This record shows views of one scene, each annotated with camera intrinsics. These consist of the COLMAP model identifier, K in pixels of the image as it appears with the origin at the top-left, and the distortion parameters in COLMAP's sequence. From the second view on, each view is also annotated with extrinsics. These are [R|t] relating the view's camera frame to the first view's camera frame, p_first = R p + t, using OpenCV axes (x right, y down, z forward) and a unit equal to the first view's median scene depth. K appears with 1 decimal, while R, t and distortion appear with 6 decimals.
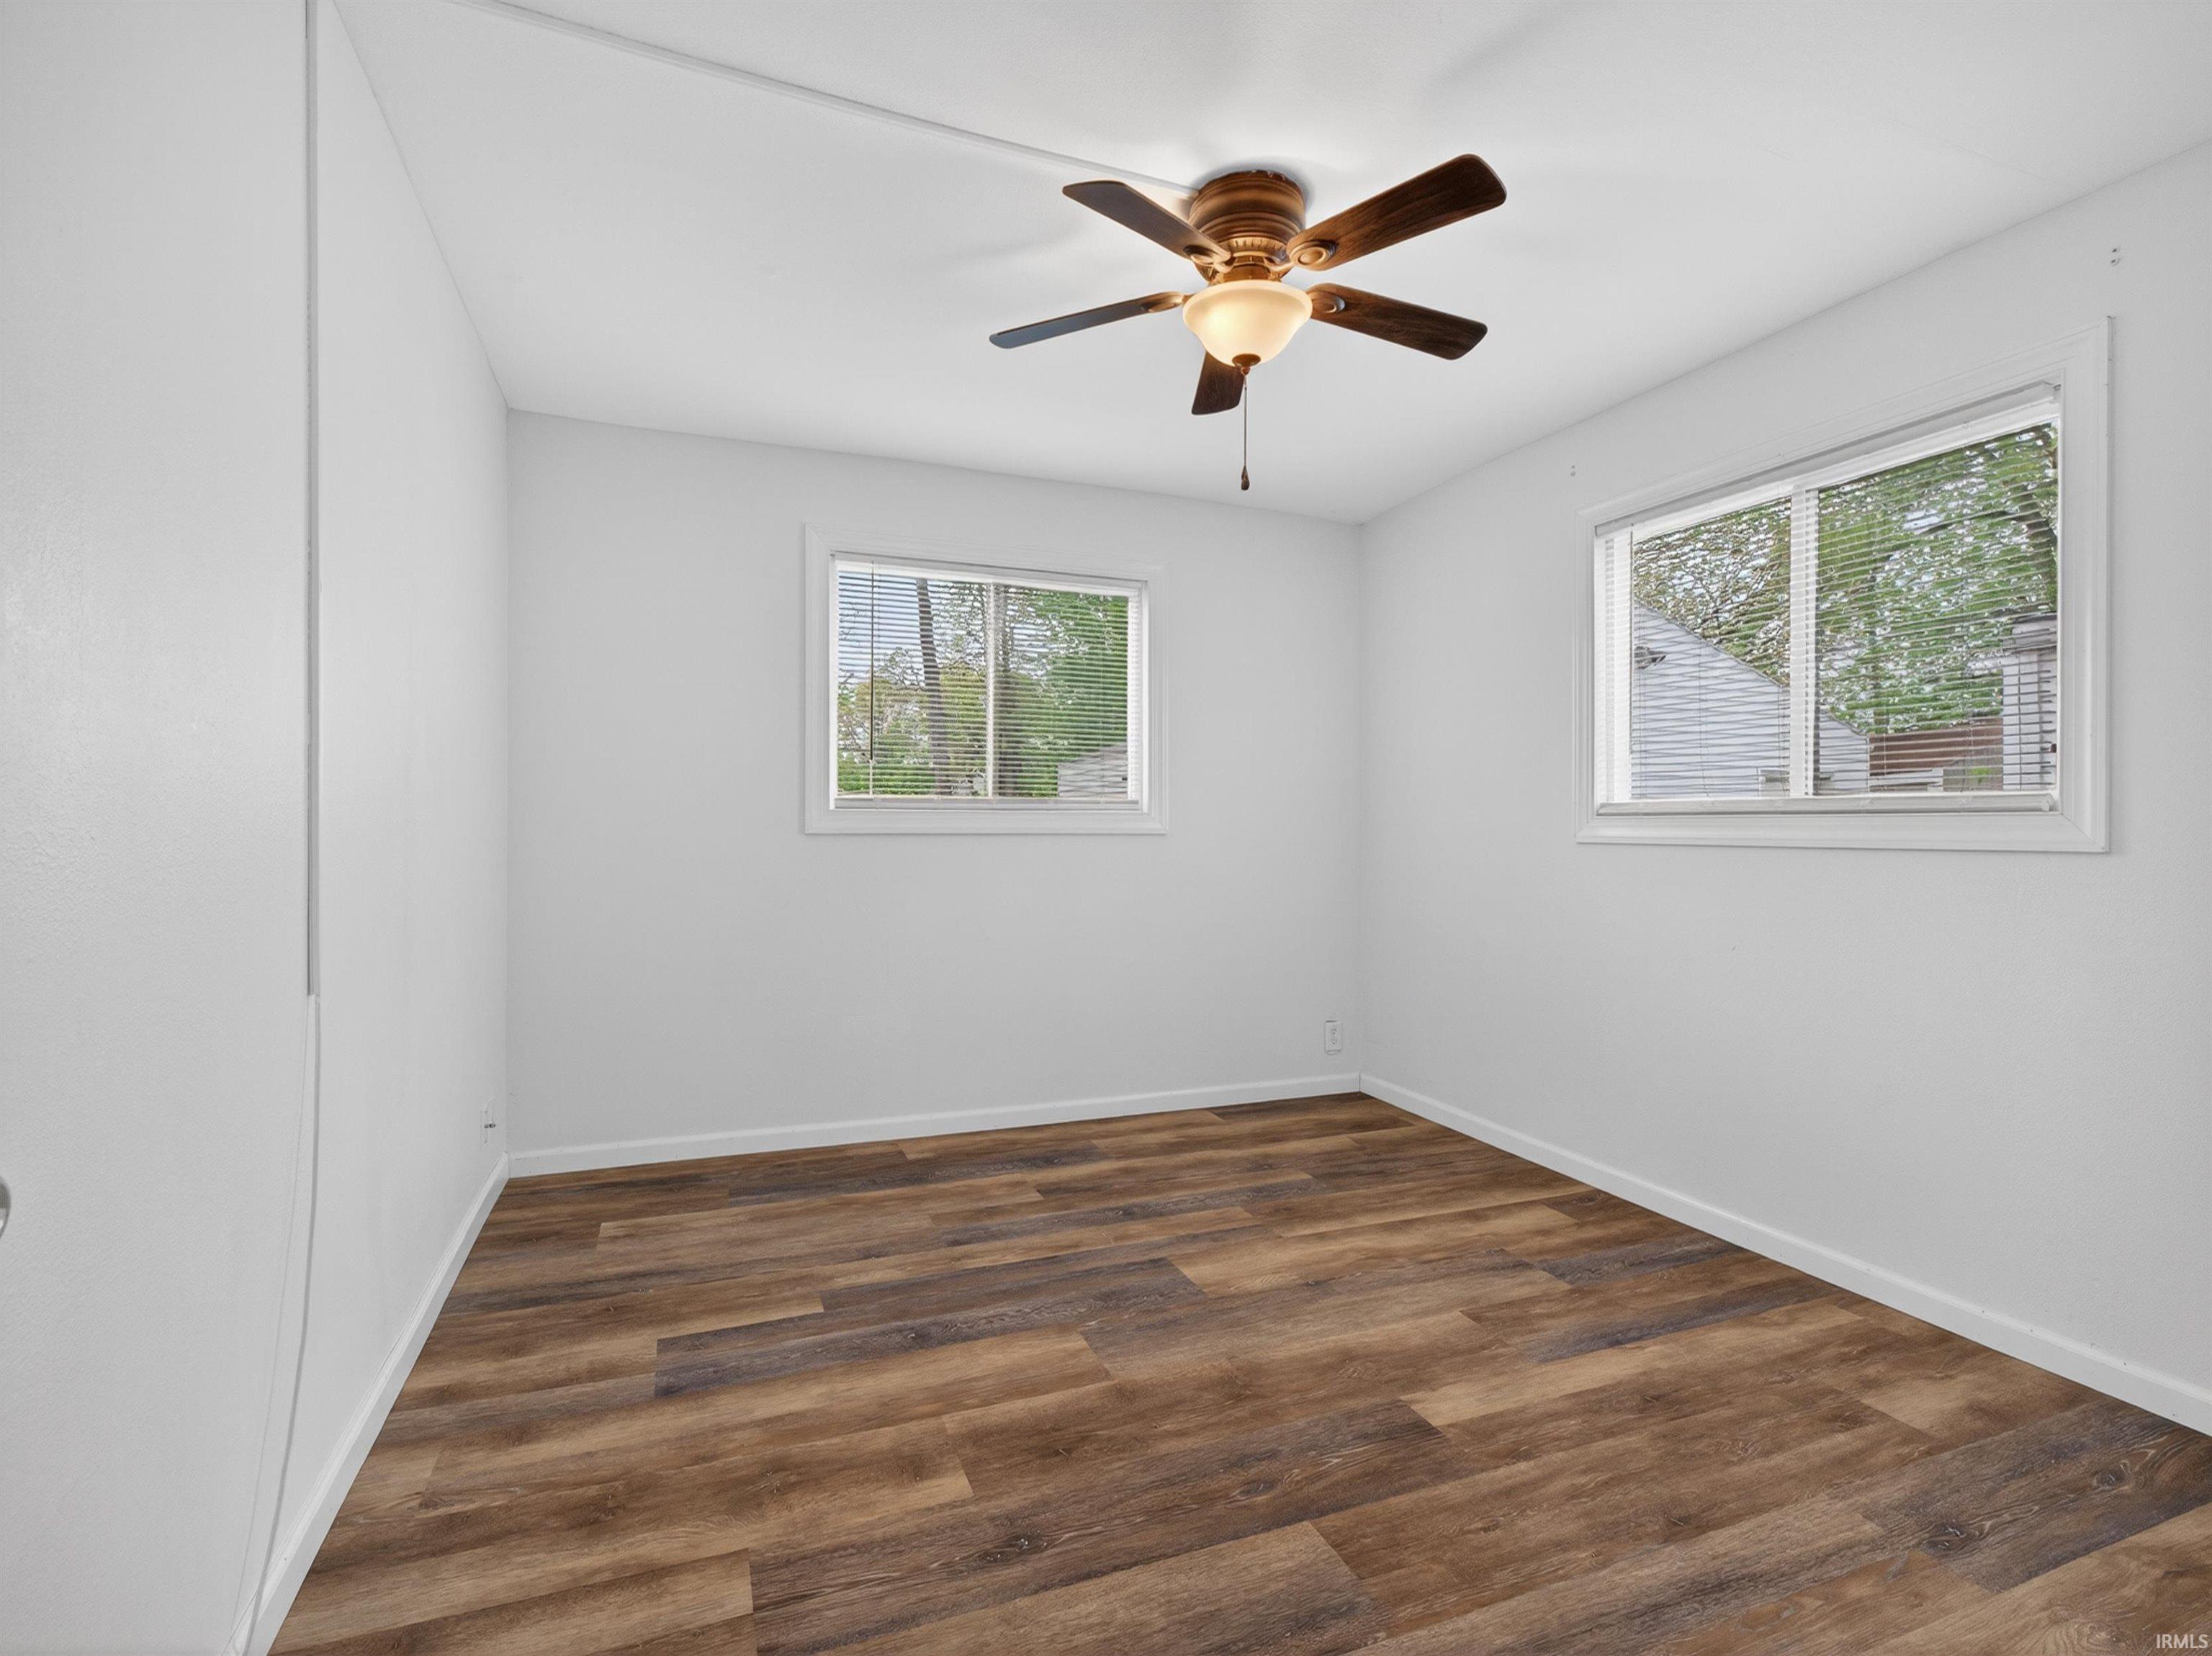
lens RADIAL K [[1045.0, 0, 1092.2], [0, 1045.0, 827.7], [0, 0, 1]] dist [-0.000120, -0.002714]
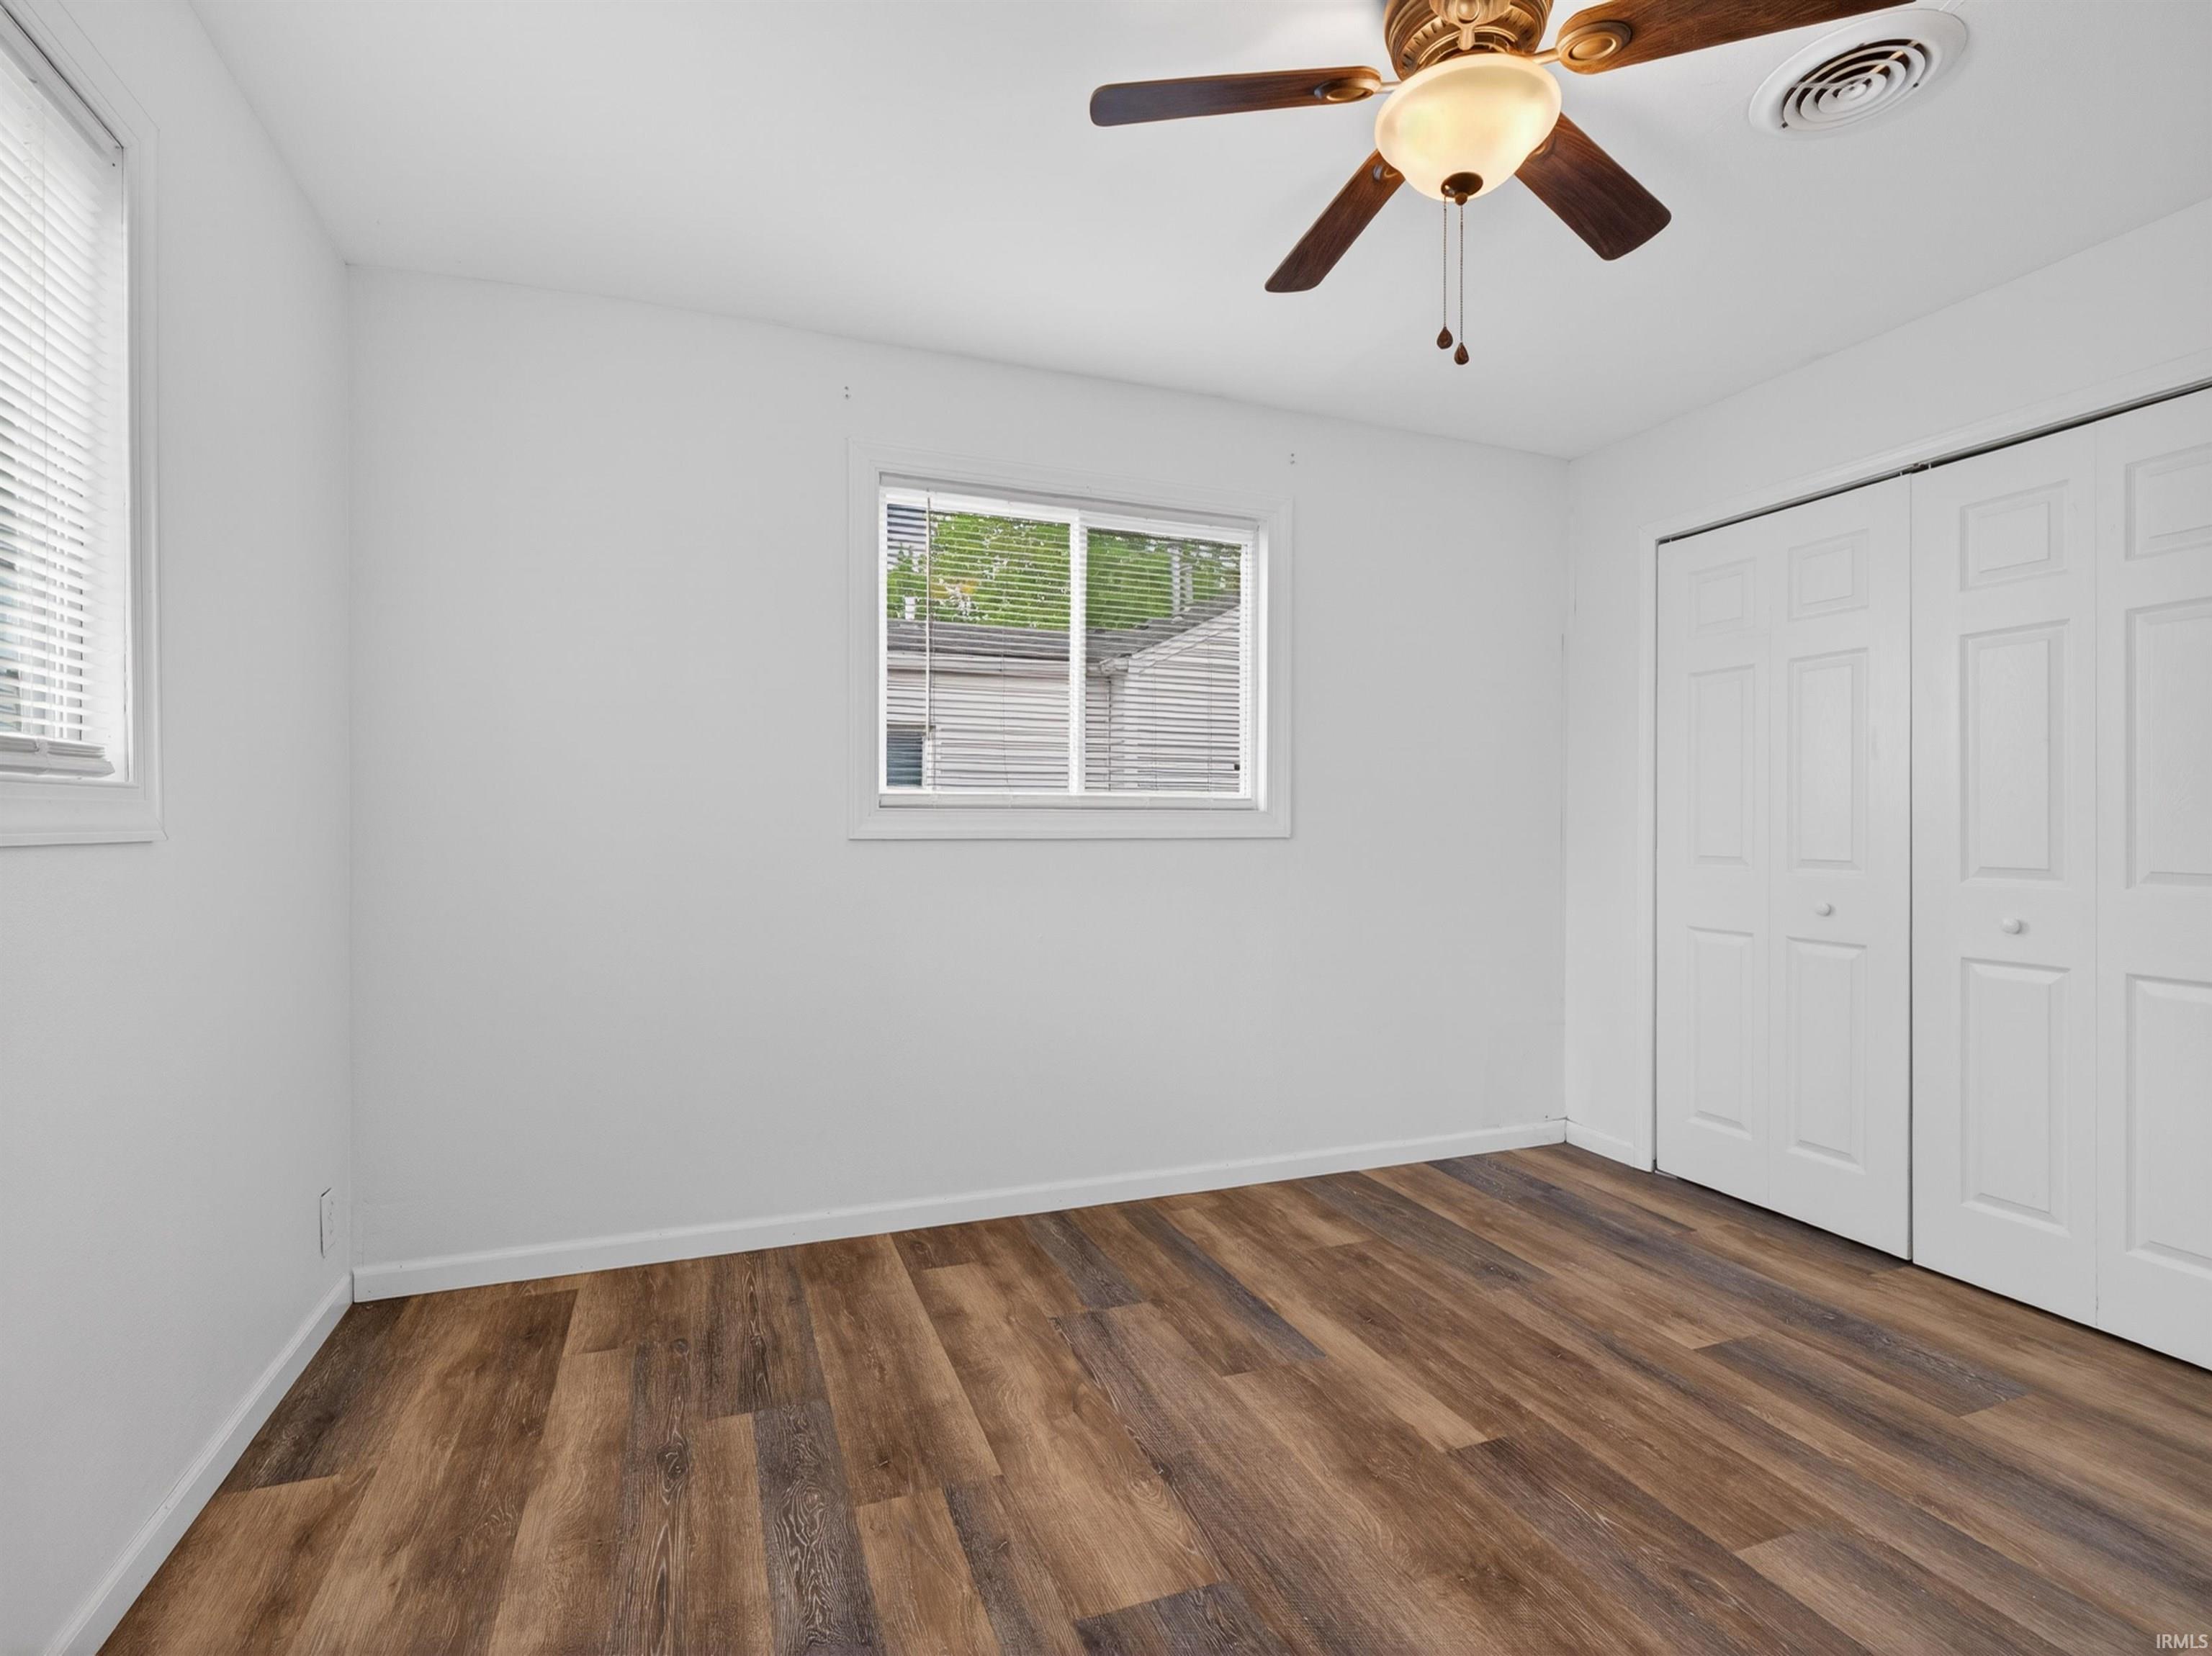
lens RADIAL K [[1045.0, 0, 1092.2], [0, 1045.0, 827.7], [0, 0, 1]] dist [-0.000120, -0.002714]
pose [[0.007783, -0.012903, 0.999886, -0.618936], [-0.002057, 0.999914, 0.012920, -0.009772], [-0.999968, -0.002157, 0.007756, 1.314641]]
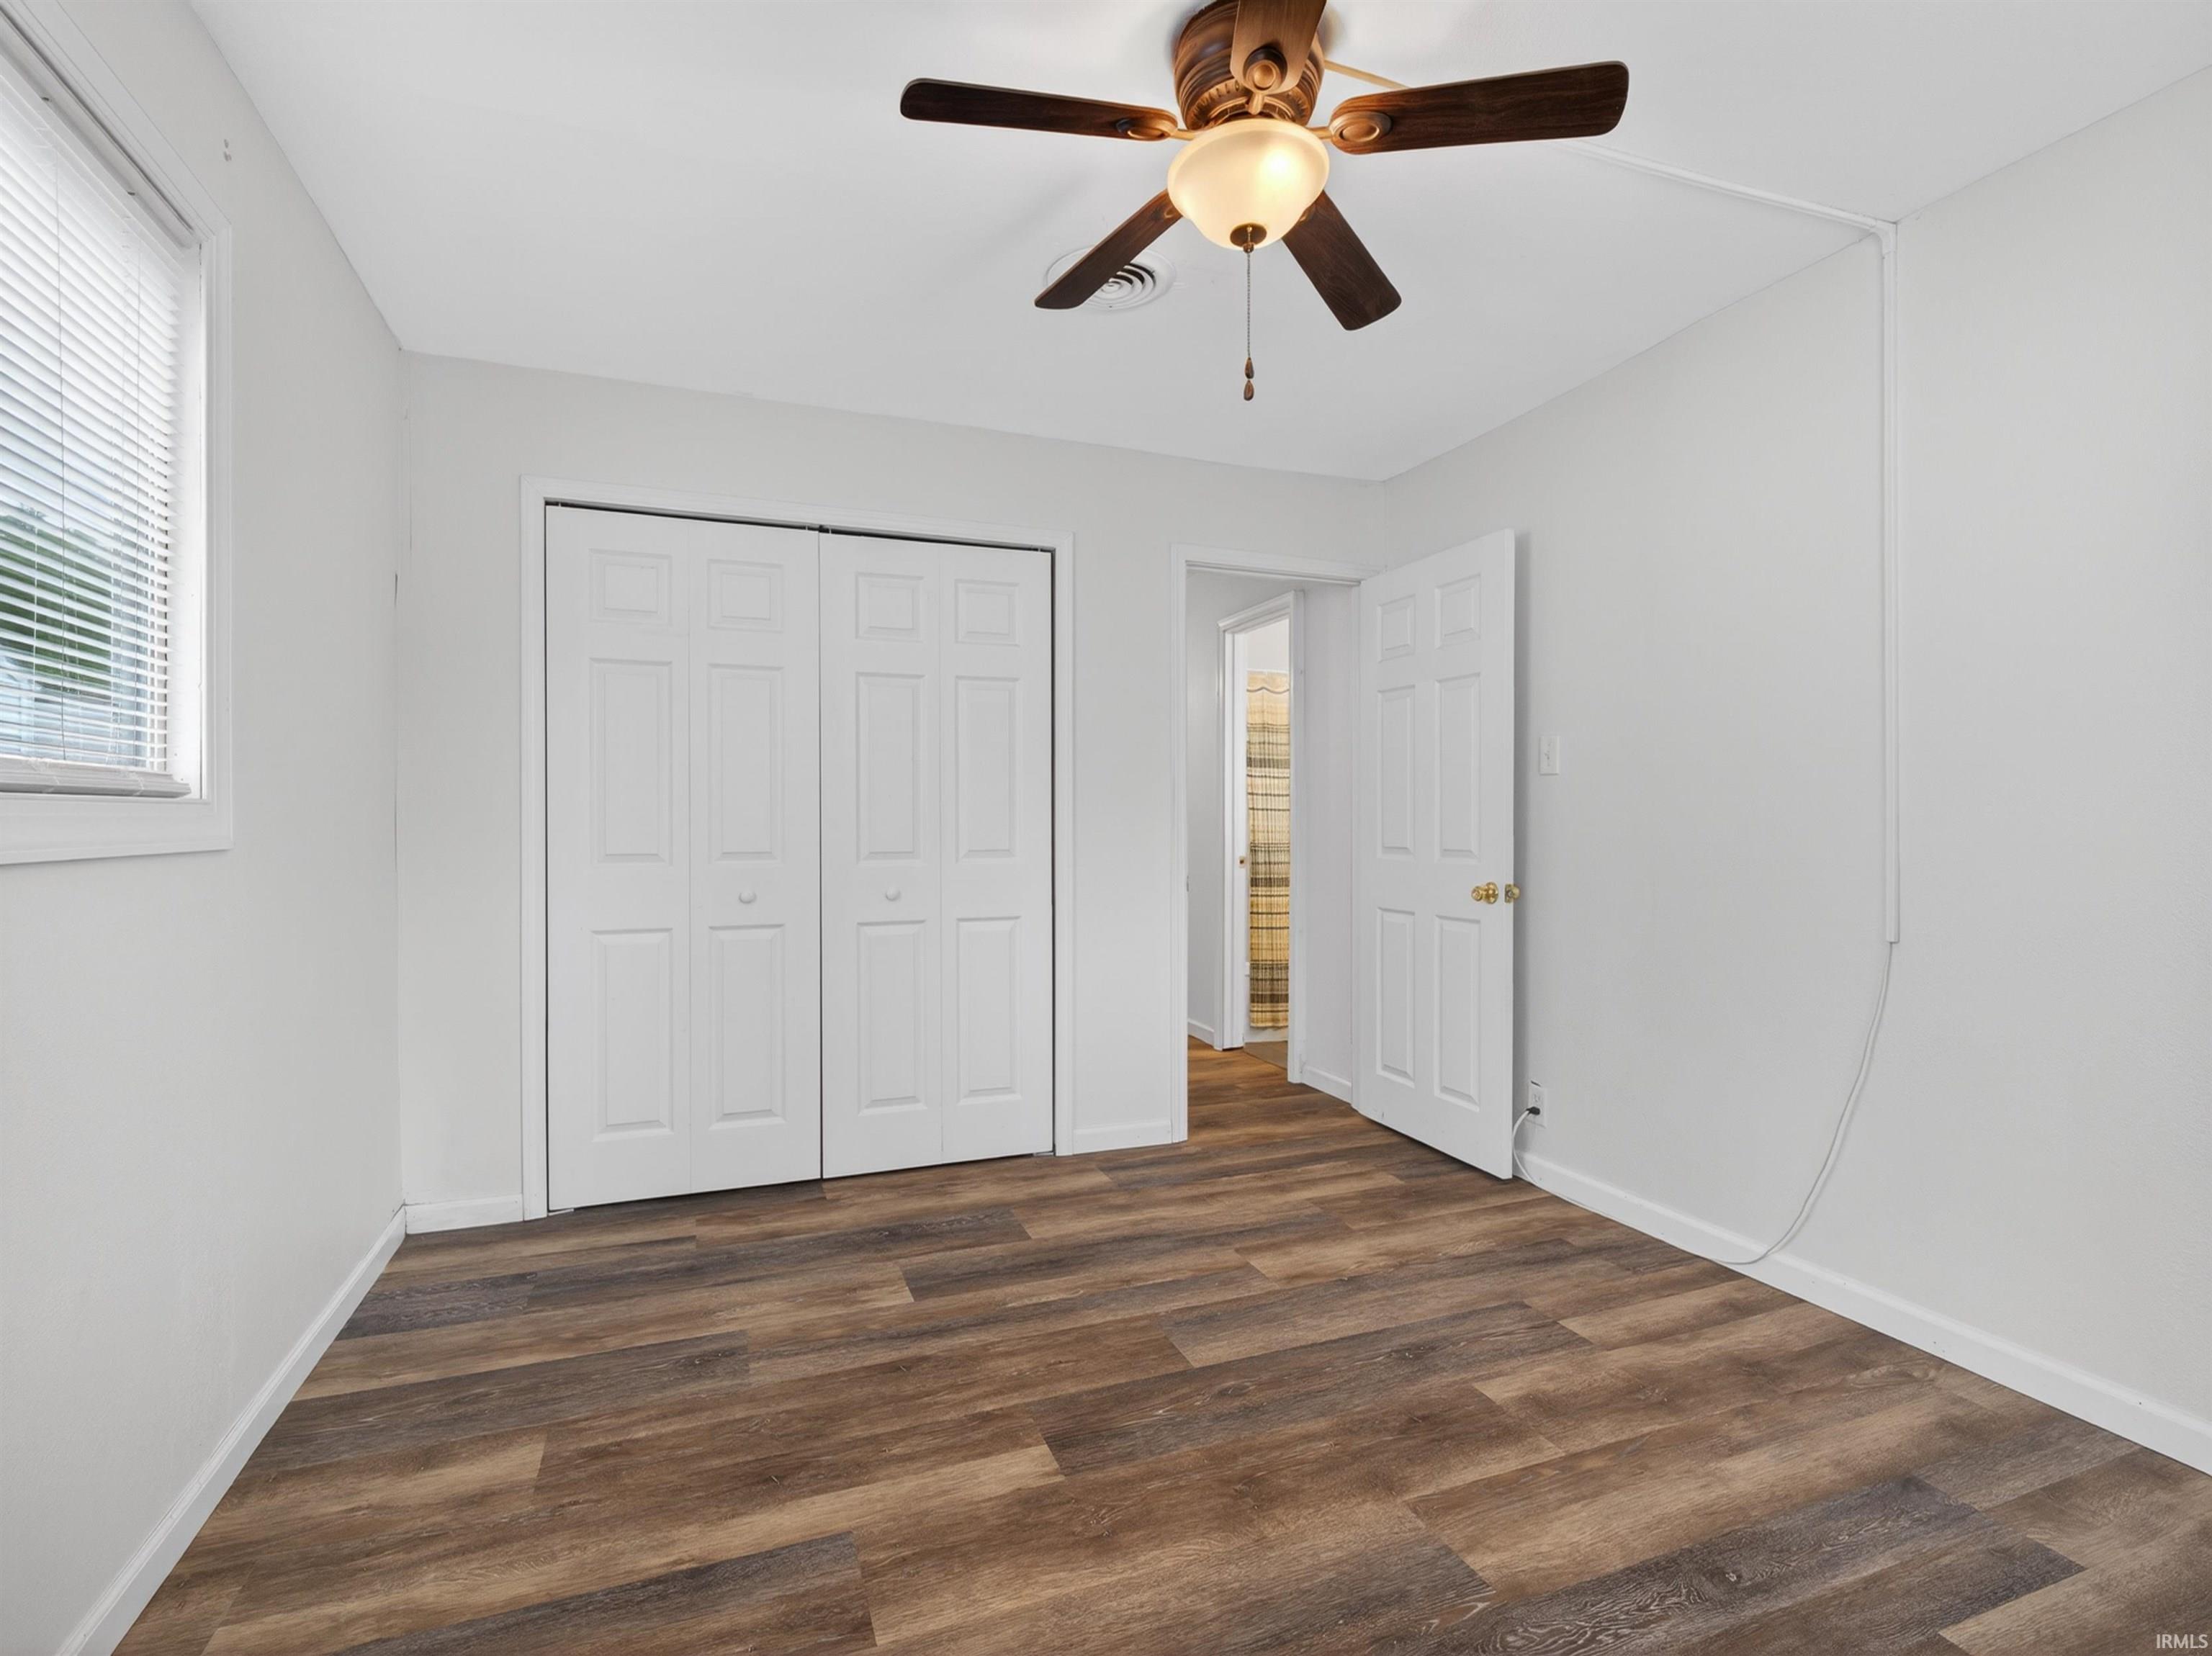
lens RADIAL K [[1045.0, 0, 1092.2], [0, 1045.0, 827.7], [0, 0, 1]] dist [-0.000120, -0.002714]
pose [[-0.999950, -0.006582, 0.007470, 0.271680], [-0.006508, 0.999929, 0.009956, -0.005058], [-0.007535, 0.009907, -0.999923, 1.886285]]
